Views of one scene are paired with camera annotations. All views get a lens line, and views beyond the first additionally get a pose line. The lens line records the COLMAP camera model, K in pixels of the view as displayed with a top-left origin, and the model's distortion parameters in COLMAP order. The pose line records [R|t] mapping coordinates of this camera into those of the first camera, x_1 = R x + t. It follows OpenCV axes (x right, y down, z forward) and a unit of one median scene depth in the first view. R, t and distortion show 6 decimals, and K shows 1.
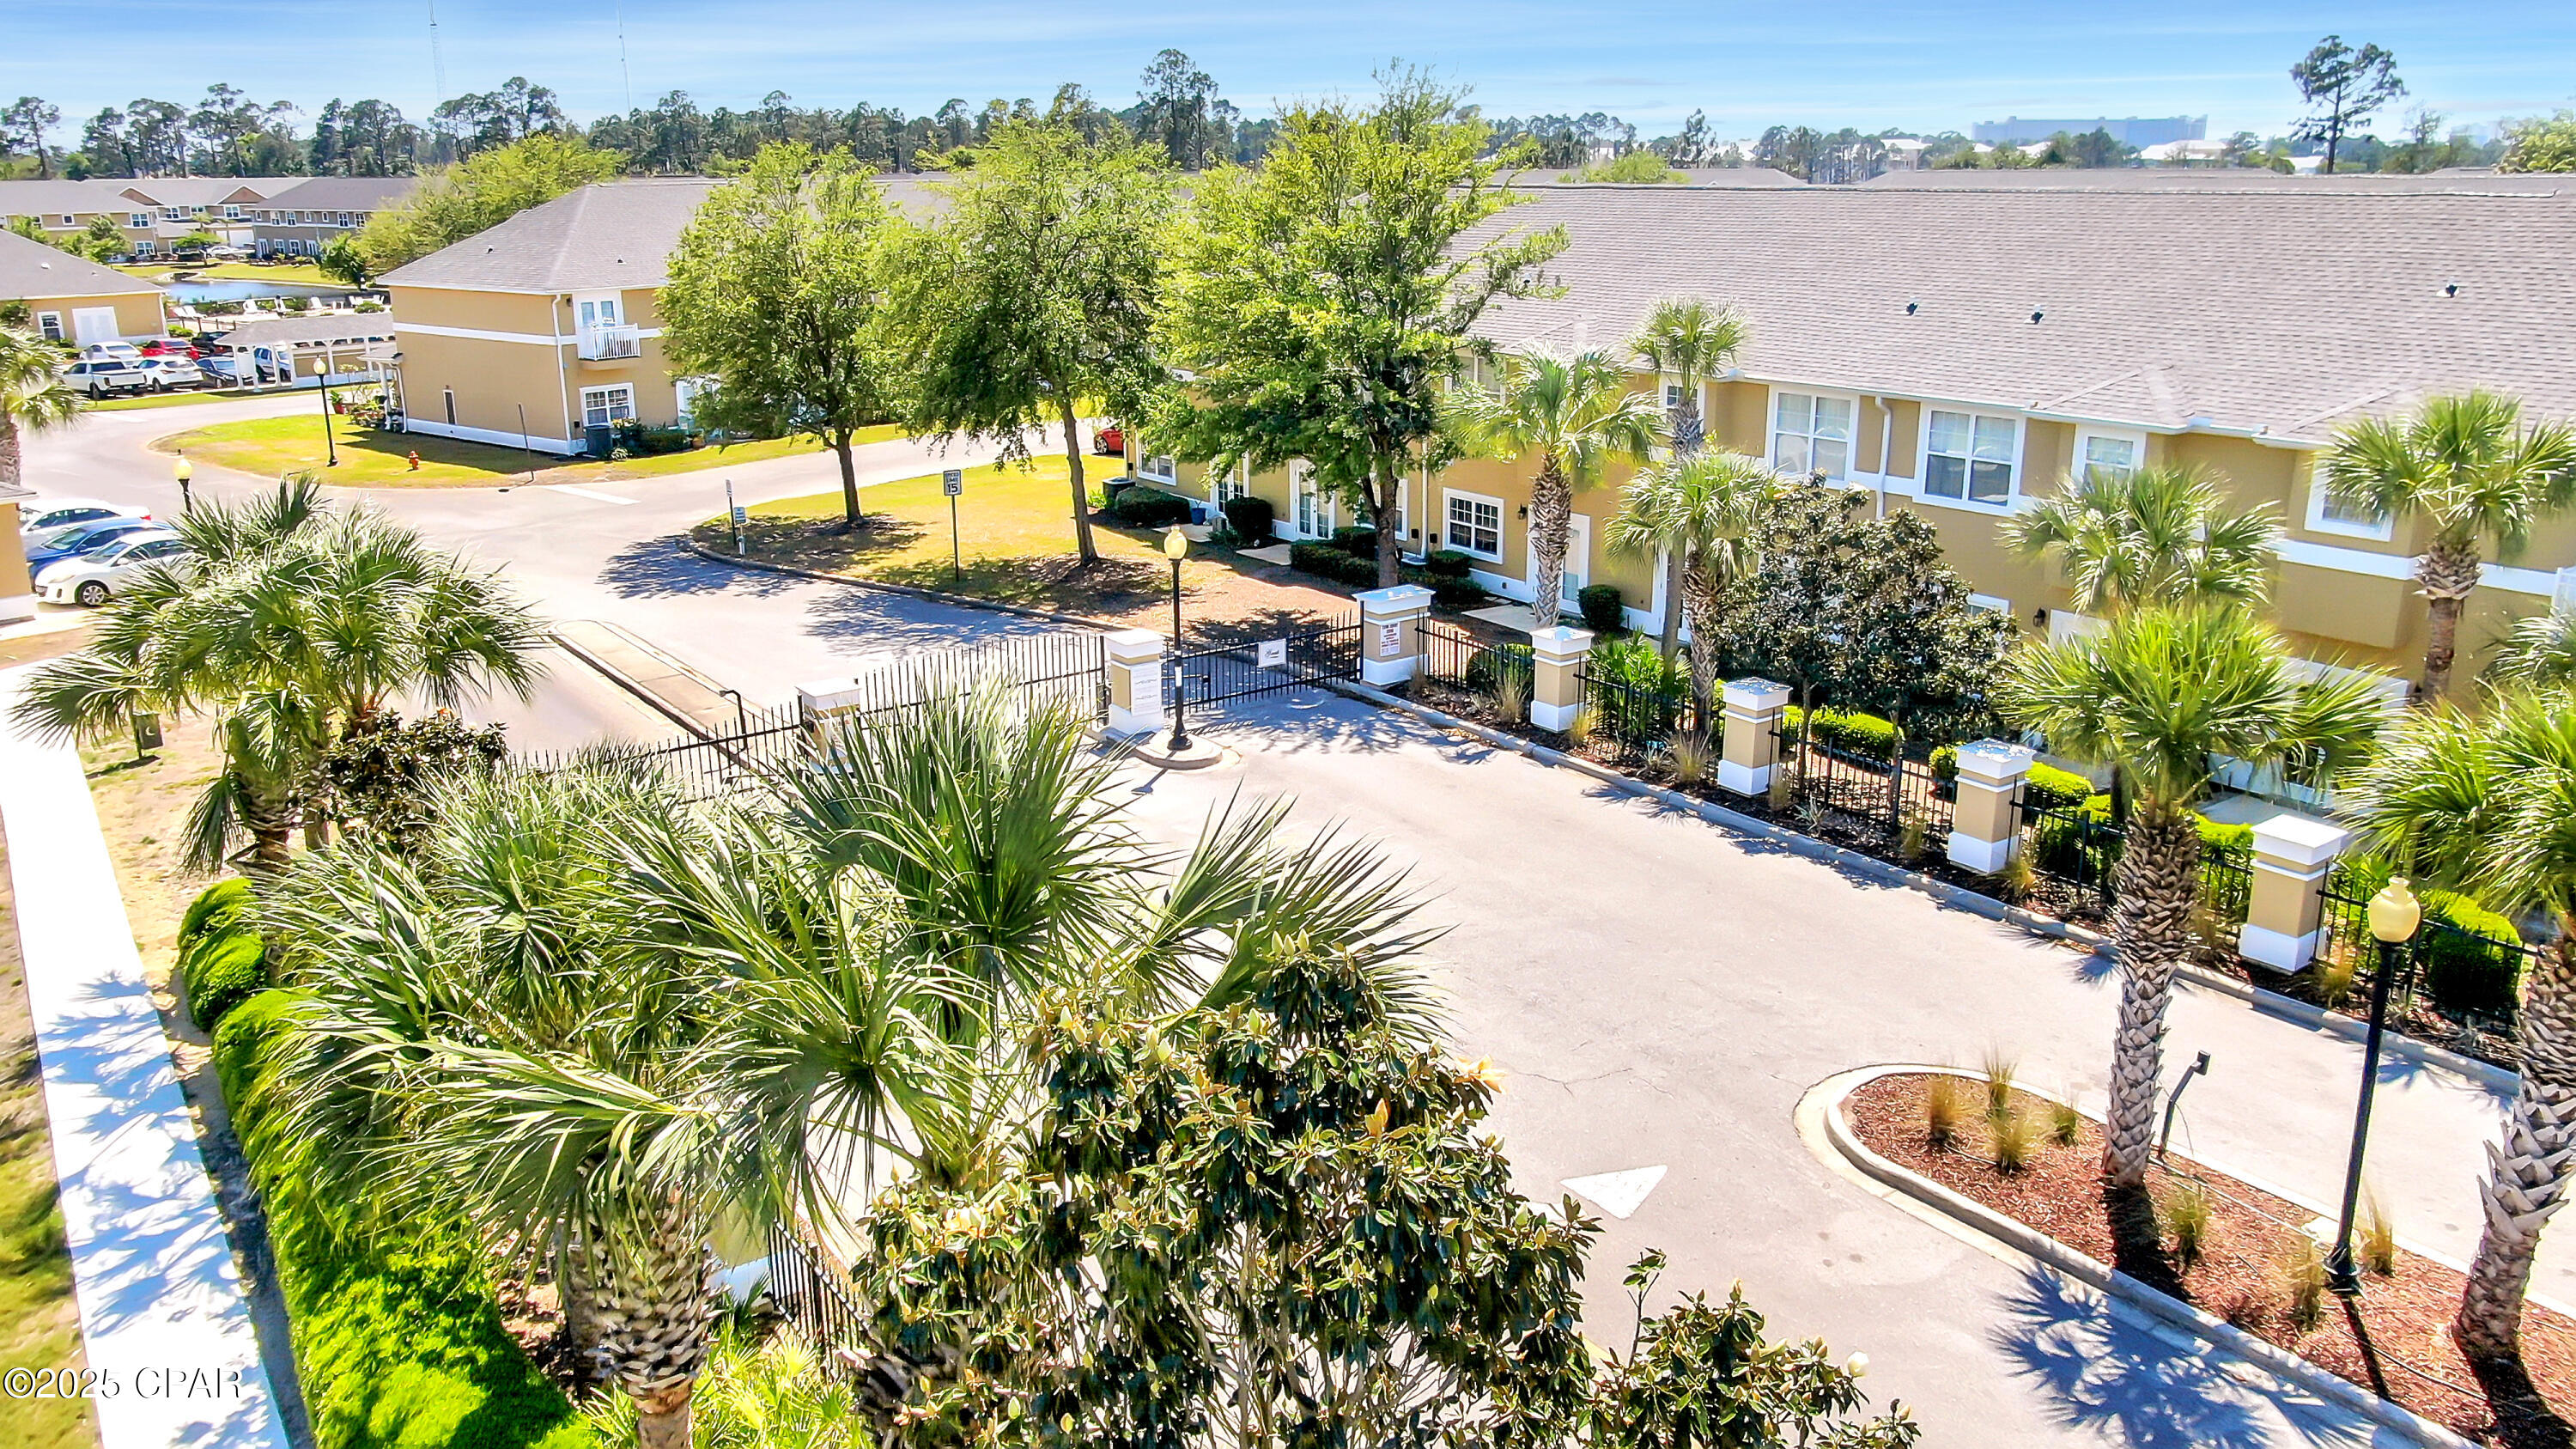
lens RADIAL K [[1874.3, 0, 1288.1], [0, 1874.3, 724.3], [0, 0, 1]] dist [-0.012423, -0.002426]
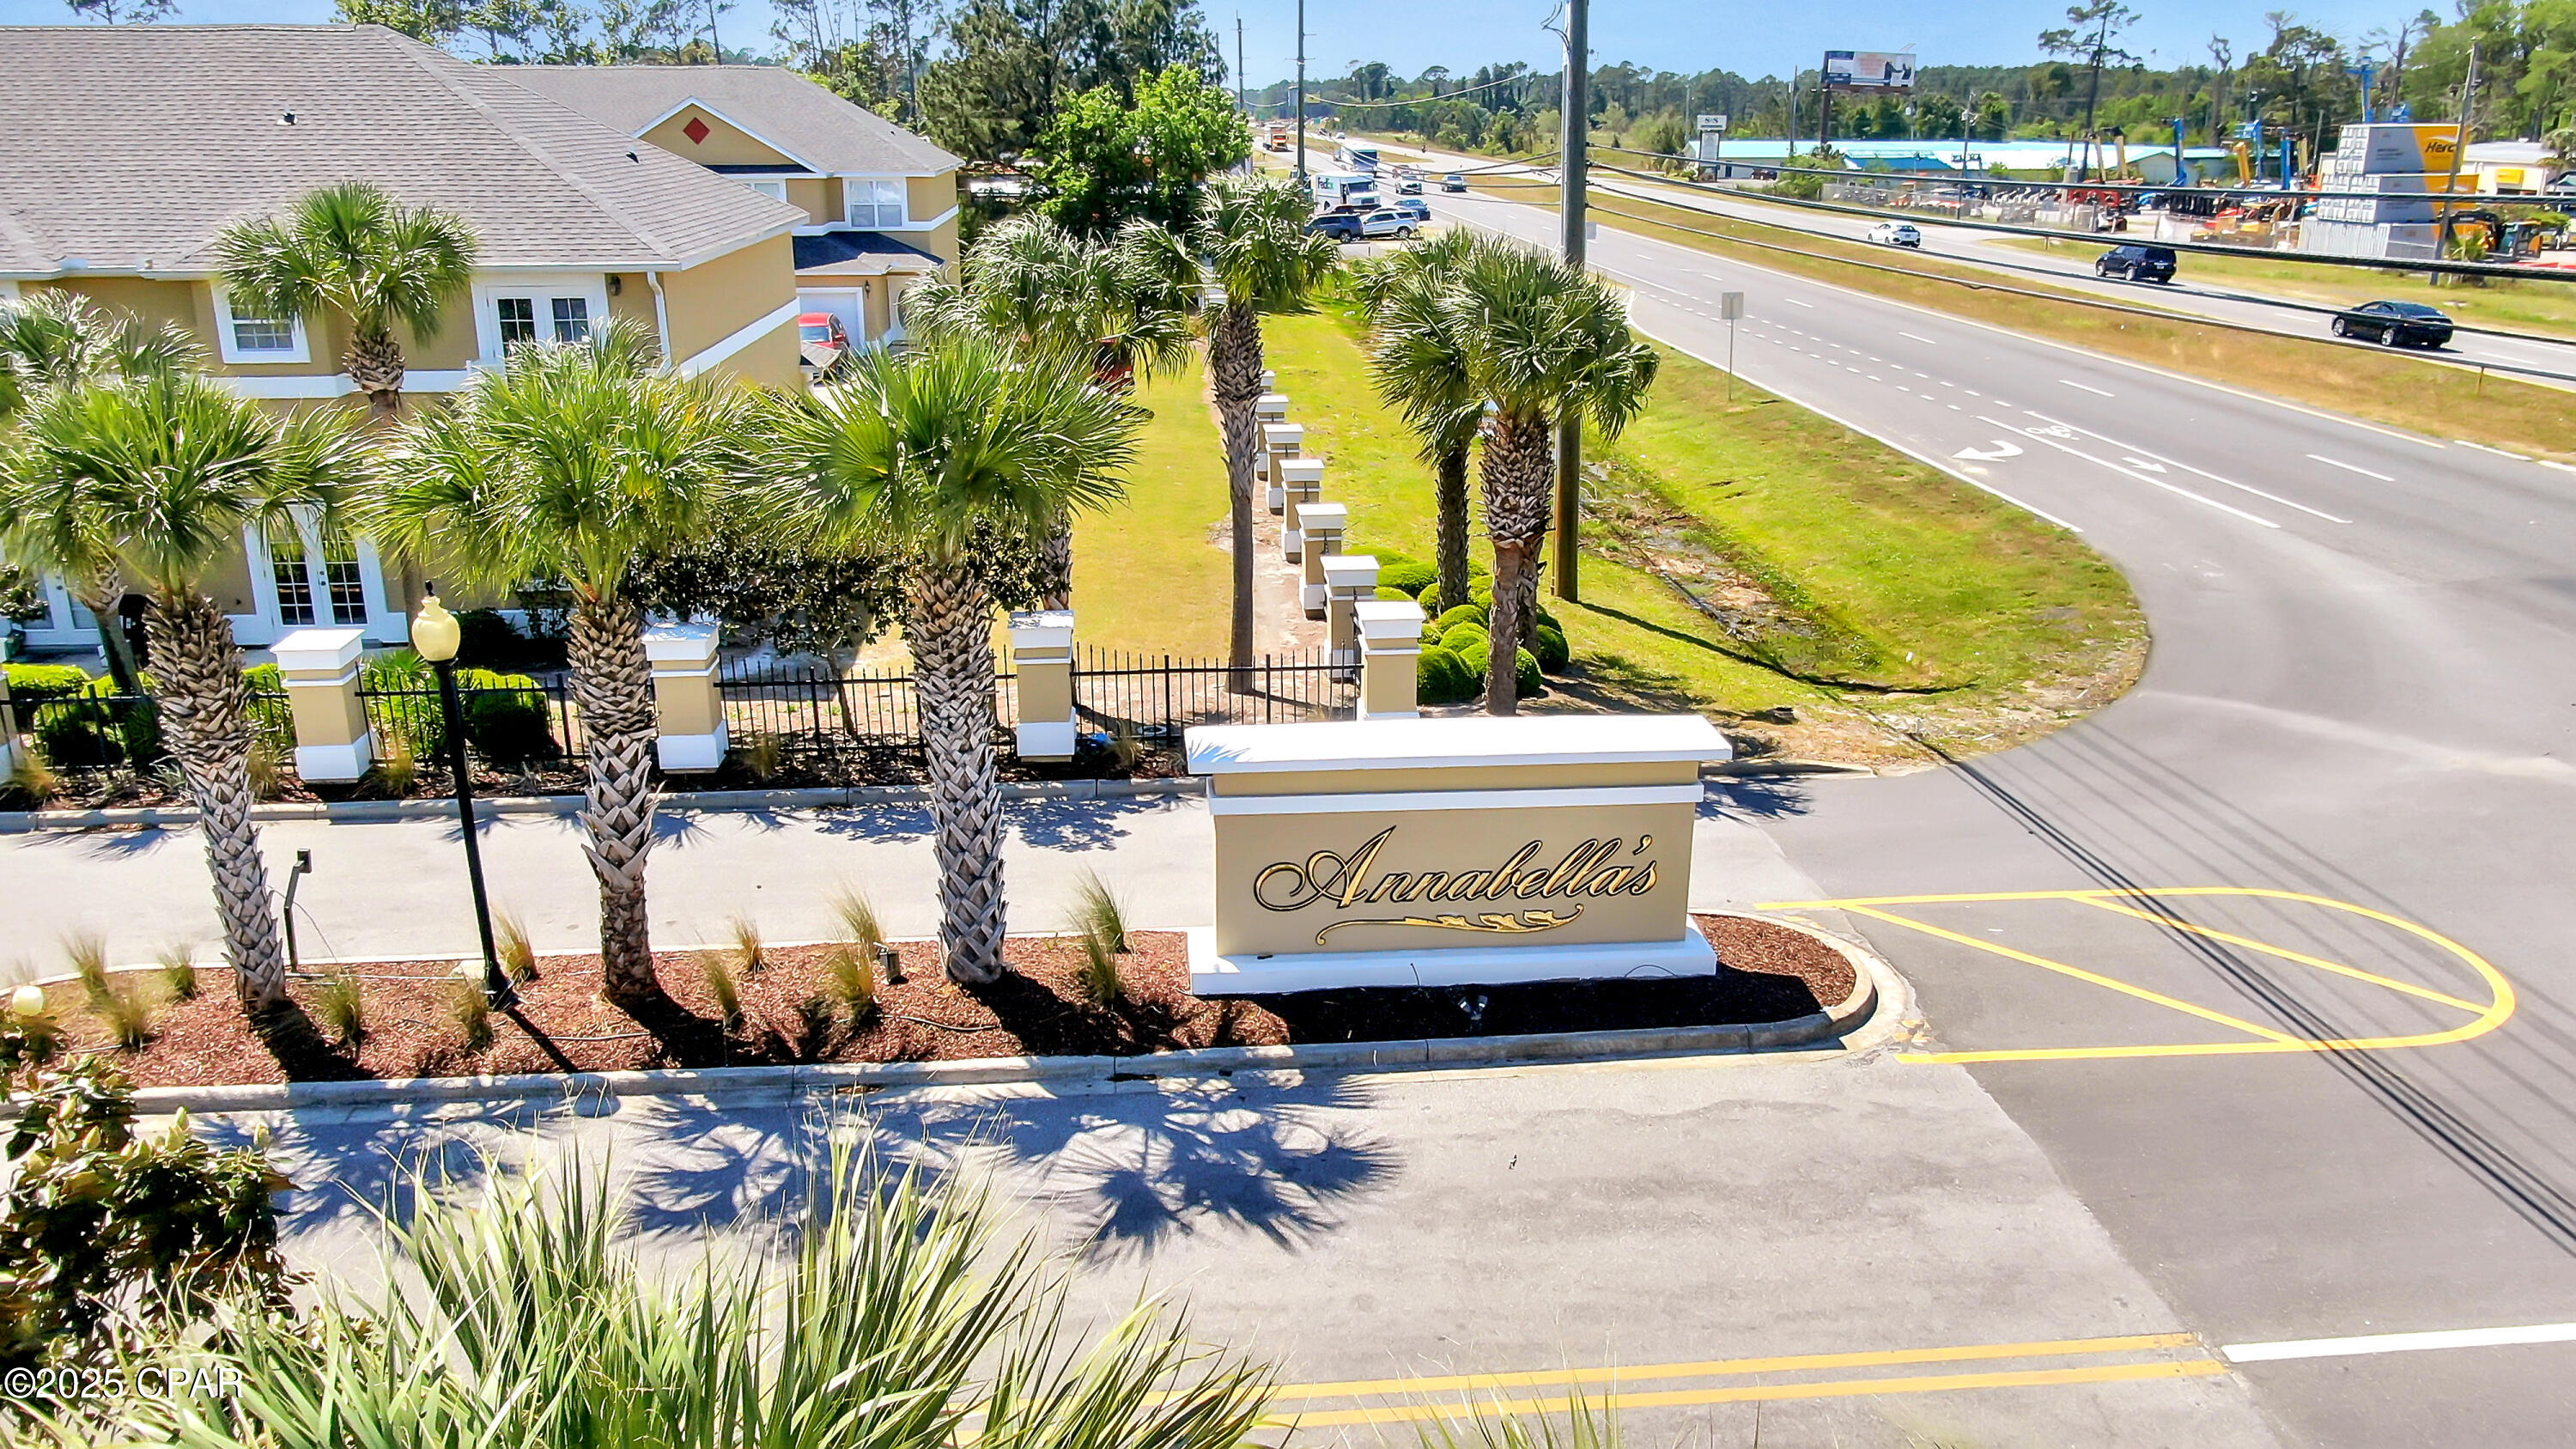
lens RADIAL K [[1874.3, 0, 1285.8], [0, 1874.3, 722.4], [0, 0, 1]] dist [-0.012423, -0.002426]
pose [[0.513466, -0.254825, 0.819400, -0.021665], [0.244335, 0.958779, 0.145062, 0.100630], [-0.822589, 0.125724, 0.554563, 0.043442]]
